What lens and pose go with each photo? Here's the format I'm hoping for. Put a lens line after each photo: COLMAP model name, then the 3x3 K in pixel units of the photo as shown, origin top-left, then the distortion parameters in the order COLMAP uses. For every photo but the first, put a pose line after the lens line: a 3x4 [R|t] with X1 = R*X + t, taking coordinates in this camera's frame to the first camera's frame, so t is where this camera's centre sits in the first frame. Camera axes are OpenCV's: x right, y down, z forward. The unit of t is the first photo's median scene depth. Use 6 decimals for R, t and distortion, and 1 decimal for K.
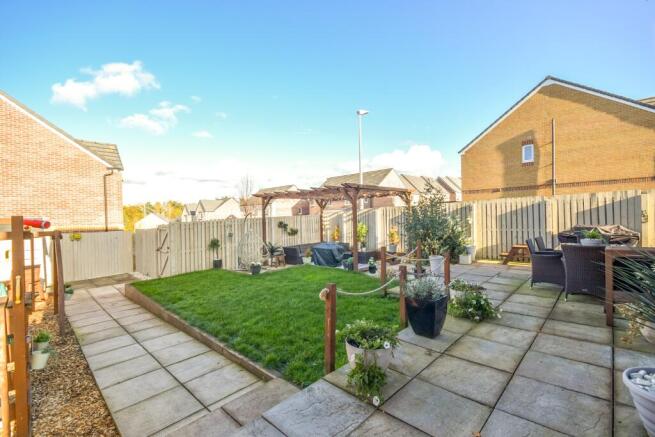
lens RADIAL K [[292.9, 0, 322.5], [0, 292.9, 221.7], [0, 0, 1]] dist [0.004906, 0.000462]
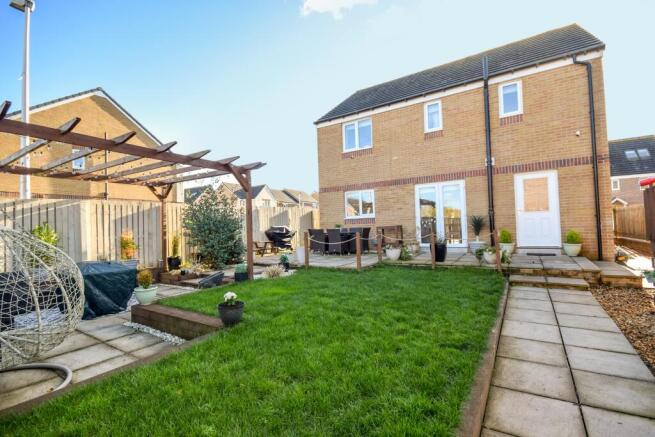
lens RADIAL K [[292.9, 0, 323.1], [0, 292.9, 217.3], [0, 0, 1]] dist [0.004906, 0.000462]
pose [[-0.188943, 0.055581, 0.980414, -0.408678], [0.036370, 0.998108, -0.049575, 0.029458], [-0.981314, 0.026291, -0.190607, 0.559180]]
